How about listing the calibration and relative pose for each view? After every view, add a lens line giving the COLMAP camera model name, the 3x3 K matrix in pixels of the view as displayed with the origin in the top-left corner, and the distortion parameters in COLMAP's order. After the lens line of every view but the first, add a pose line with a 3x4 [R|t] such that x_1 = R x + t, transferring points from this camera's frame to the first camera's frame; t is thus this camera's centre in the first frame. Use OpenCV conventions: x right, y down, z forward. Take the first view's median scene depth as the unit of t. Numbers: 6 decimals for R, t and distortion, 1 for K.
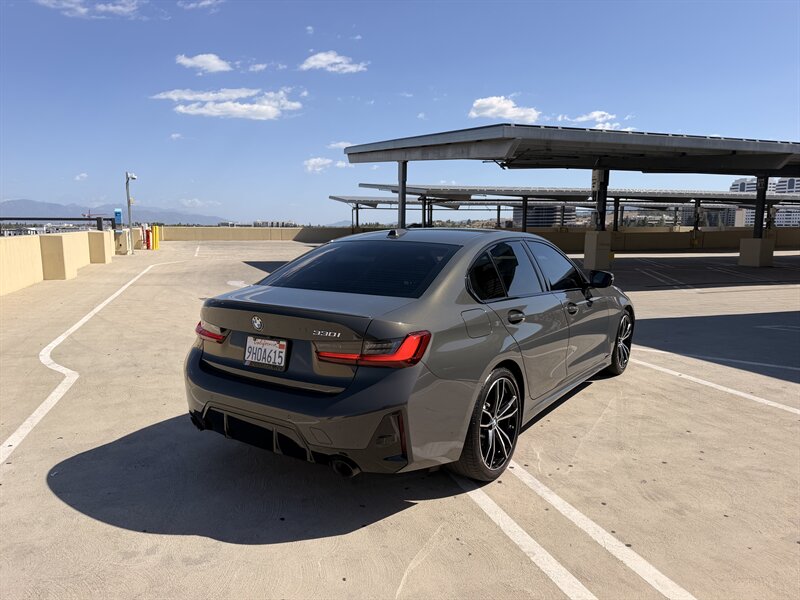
lens RADIAL K [[563.4, 0, 400.0], [0, 563.4, 300.0], [0, 0, 1]] dist [0.075634, -0.095336]
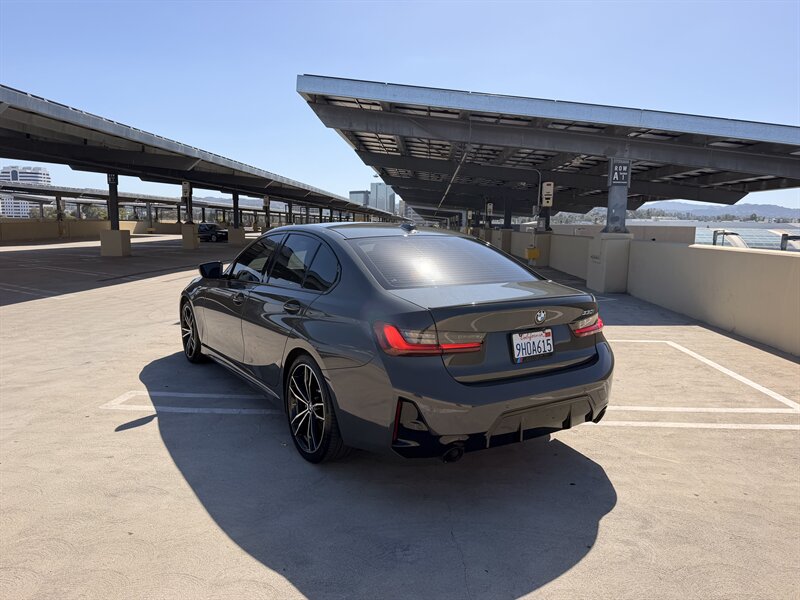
lens RADIAL K [[563.4, 0, 400.0], [0, 563.4, 300.0], [0, 0, 1]] dist [0.075634, -0.095336]
pose [[0.383367, -0.122672, 0.915413, -1.267238], [0.109082, 0.990217, 0.087014, -0.104282], [-0.917132, 0.066497, 0.392997, 0.816766]]
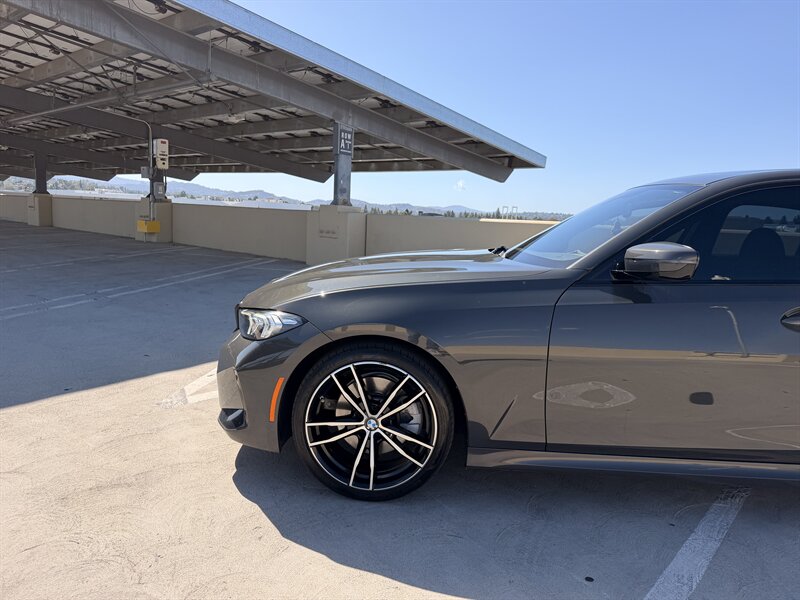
lens RADIAL K [[563.4, 0, 400.0], [0, 563.4, 300.0], [0, 0, 1]] dist [0.075634, -0.095336]
pose [[-0.505262, -0.155863, 0.848774, -0.417117], [0.062562, 0.974350, 0.216165, -0.233522], [-0.860695, 0.162321, -0.482552, 2.565795]]
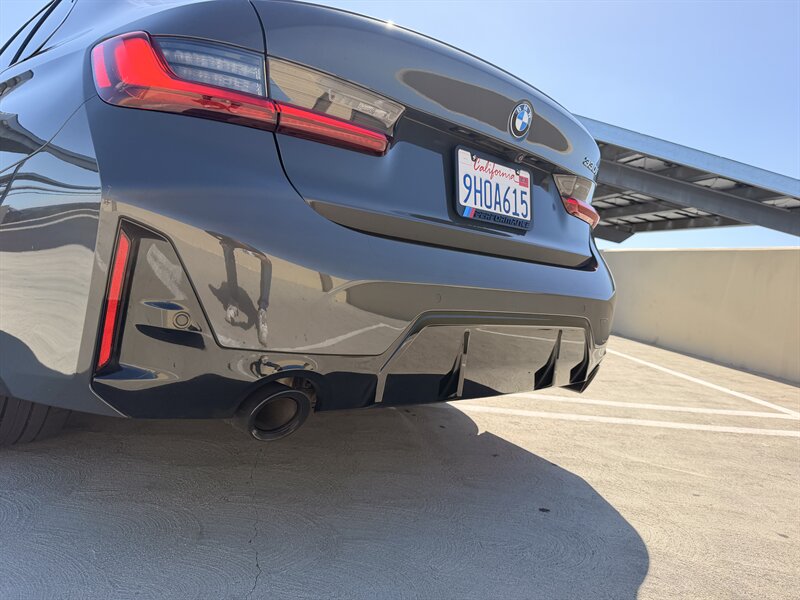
lens RADIAL K [[563.4, 0, 400.0], [0, 563.4, 300.0], [0, 0, 1]] dist [0.075634, -0.095336]
pose [[0.198526, -0.039743, 0.979289, -0.711265], [0.005190, 0.999206, 0.039499, 0.163290], [-0.980082, -0.002759, 0.198575, 0.989815]]
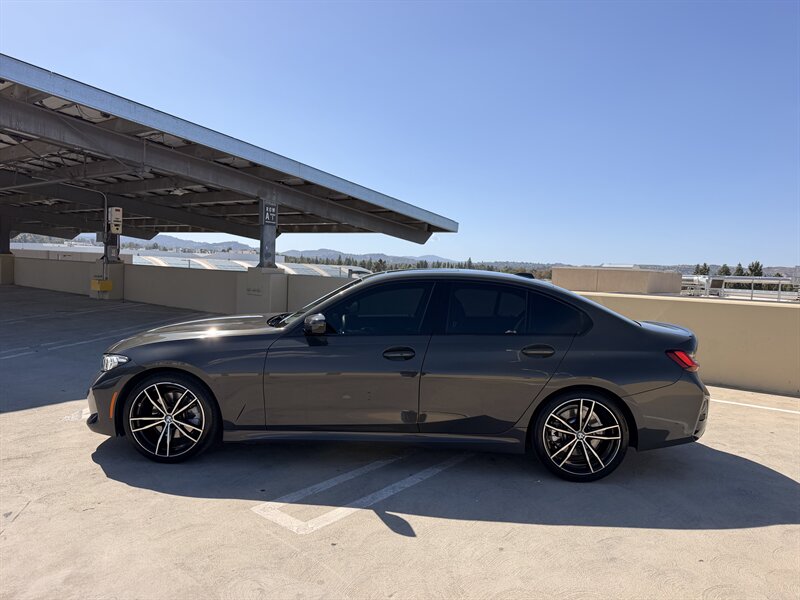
lens RADIAL K [[563.4, 0, 400.0], [0, 563.4, 300.0], [0, 0, 1]] dist [0.075634, -0.095336]
pose [[-0.543435, -0.076989, 0.835913, -1.171423], [0.065588, 0.988847, 0.133714, -0.329124], [-0.836885, 0.127491, -0.532325, 2.483726]]
